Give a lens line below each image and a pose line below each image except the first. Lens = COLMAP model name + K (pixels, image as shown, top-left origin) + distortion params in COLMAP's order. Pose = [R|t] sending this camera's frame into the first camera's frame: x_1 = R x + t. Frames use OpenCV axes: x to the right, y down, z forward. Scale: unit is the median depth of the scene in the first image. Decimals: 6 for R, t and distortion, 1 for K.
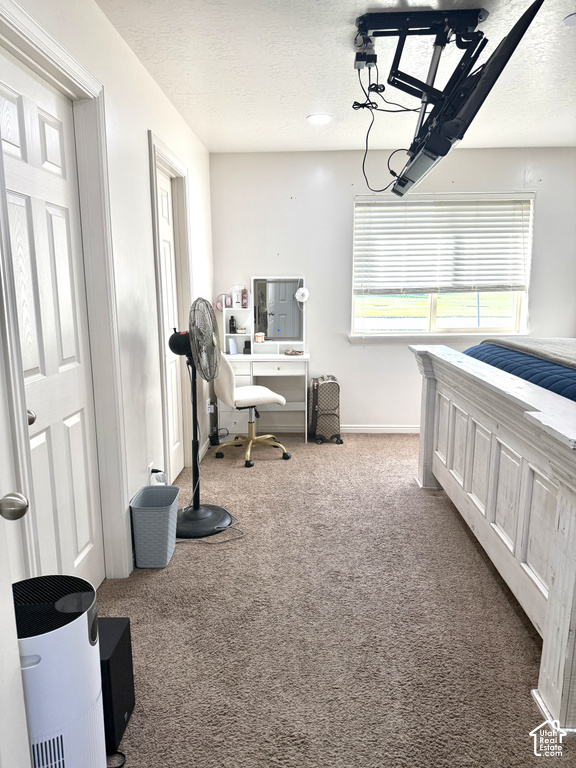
lens RADIAL K [[538.5, 0, 282.6], [0, 538.5, 384.0], [0, 0, 1]] dist [0.083429, -0.108570]
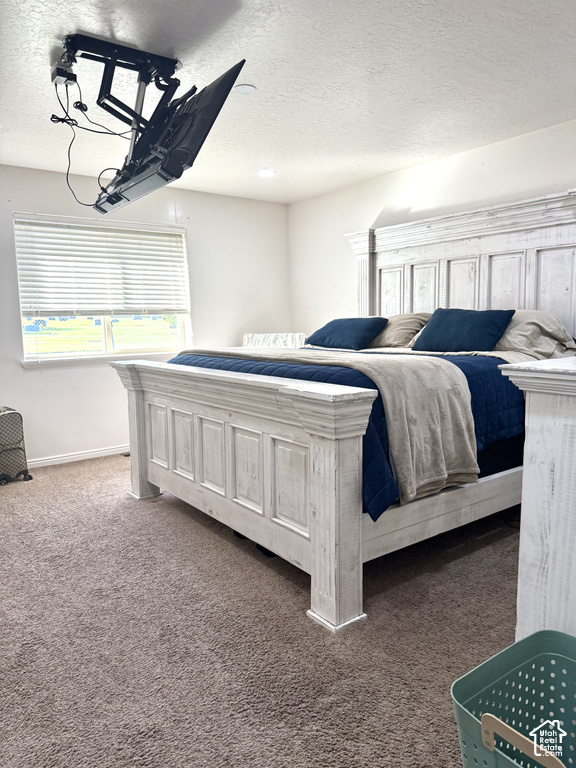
lens RADIAL K [[544.6, 0, 286.6], [0, 544.6, 382.7], [0, 0, 1]] dist [0.056580, -0.086667]
pose [[0.772652, -0.083182, 0.629357, -0.172292], [0.128149, 0.991406, -0.026292, 0.040127], [-0.621761, 0.100966, 0.776672, 0.005830]]
